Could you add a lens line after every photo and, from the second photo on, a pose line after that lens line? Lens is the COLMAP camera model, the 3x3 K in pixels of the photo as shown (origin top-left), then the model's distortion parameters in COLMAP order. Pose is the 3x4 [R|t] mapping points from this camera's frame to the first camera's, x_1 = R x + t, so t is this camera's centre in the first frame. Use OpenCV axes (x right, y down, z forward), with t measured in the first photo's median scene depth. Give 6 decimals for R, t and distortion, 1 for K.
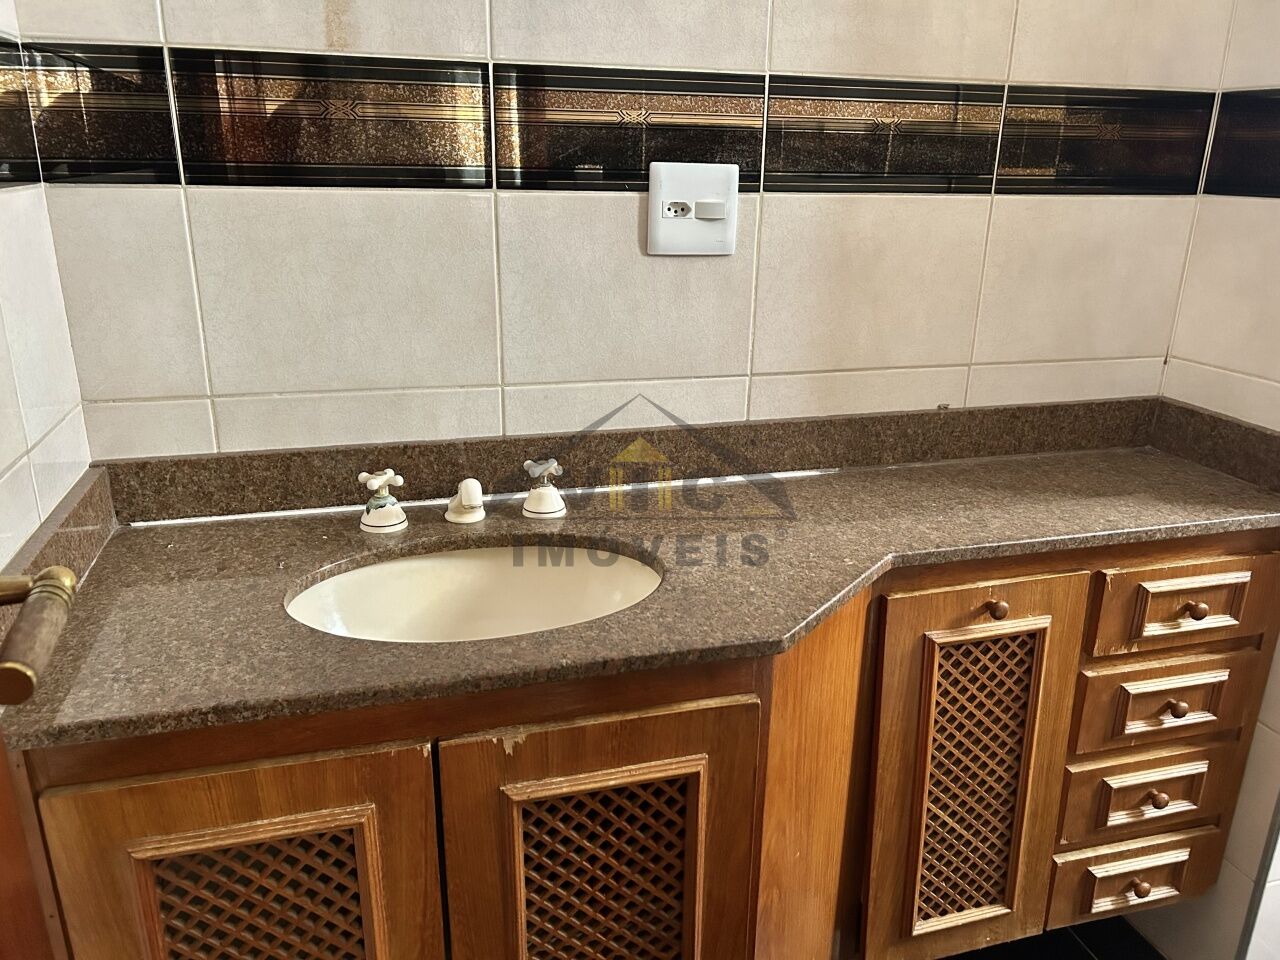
lens RADIAL K [[960.9, 0, 668.2], [0, 960.9, 465.7], [0, 0, 1]] dist [0.054849, -0.063717]
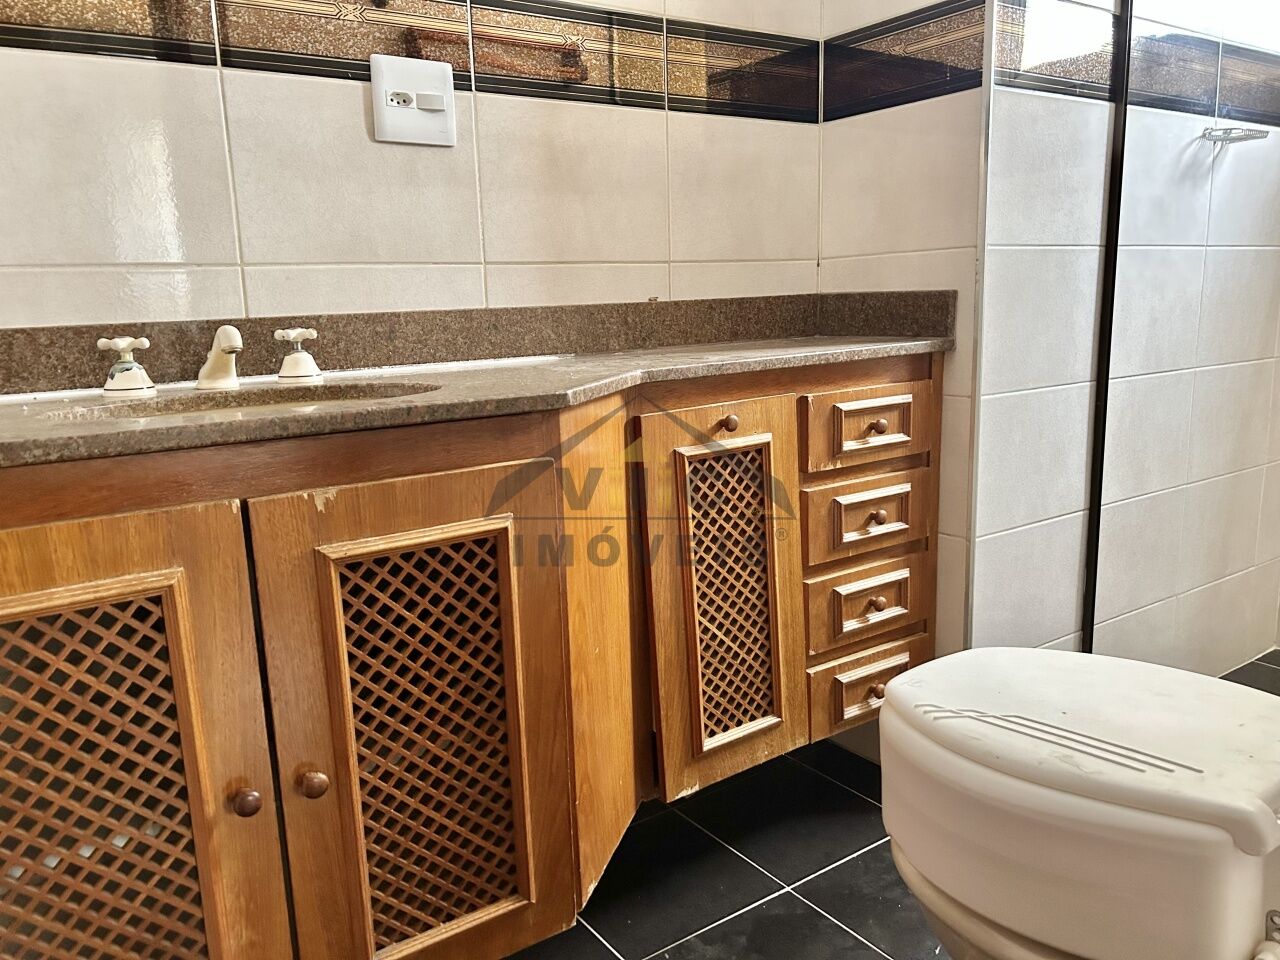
lens RADIAL K [[960.9, 0, 638.3], [0, 960.9, 481.8], [0, 0, 1]] dist [0.054849, -0.063717]
pose [[0.947137, -0.110117, 0.301339, -0.110963], [0.150466, 0.982012, -0.114075, 0.317146], [-0.283357, 0.153386, 0.946669, -0.039974]]
